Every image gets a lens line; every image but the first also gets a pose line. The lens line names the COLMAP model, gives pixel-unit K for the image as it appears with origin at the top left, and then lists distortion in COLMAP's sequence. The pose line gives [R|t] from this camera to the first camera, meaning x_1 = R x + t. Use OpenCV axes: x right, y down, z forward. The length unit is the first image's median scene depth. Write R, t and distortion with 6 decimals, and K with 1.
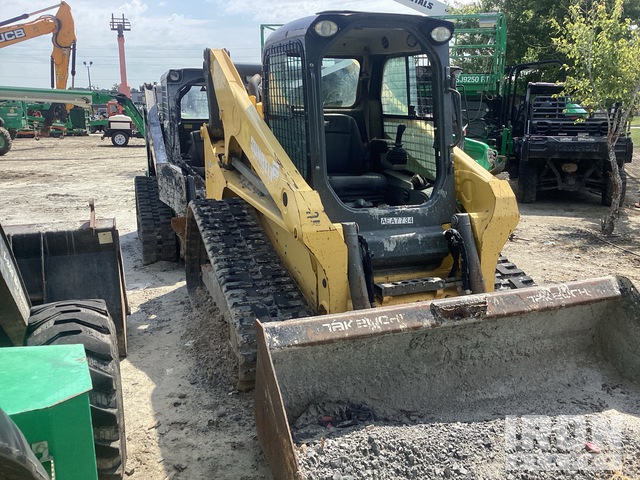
lens RADIAL K [[510.5, 0, 320.0], [0, 510.5, 240.0], [0, 0, 1]] dist [0.024624, 0.000067]
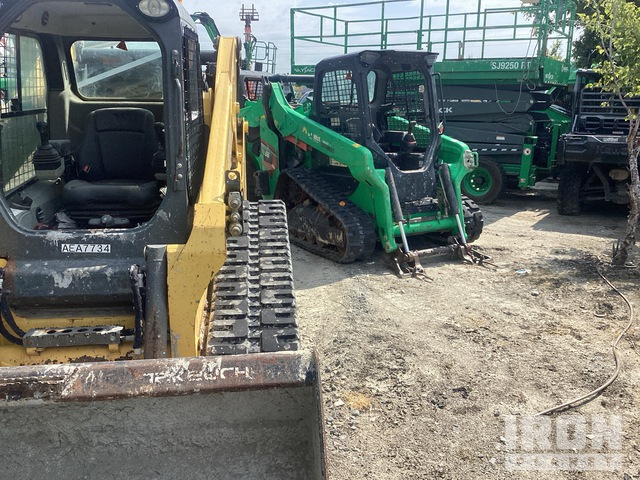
lens RADIAL K [[527.3, 0, 320.0], [0, 527.3, 240.0], [0, 0, 1]] dist [0.013424, 0.002813]
pose [[0.976430, 0.059816, -0.207381, 0.666942], [-0.057281, 0.998192, 0.018211, -0.086024], [0.208095, -0.005902, 0.978091, 0.285737]]
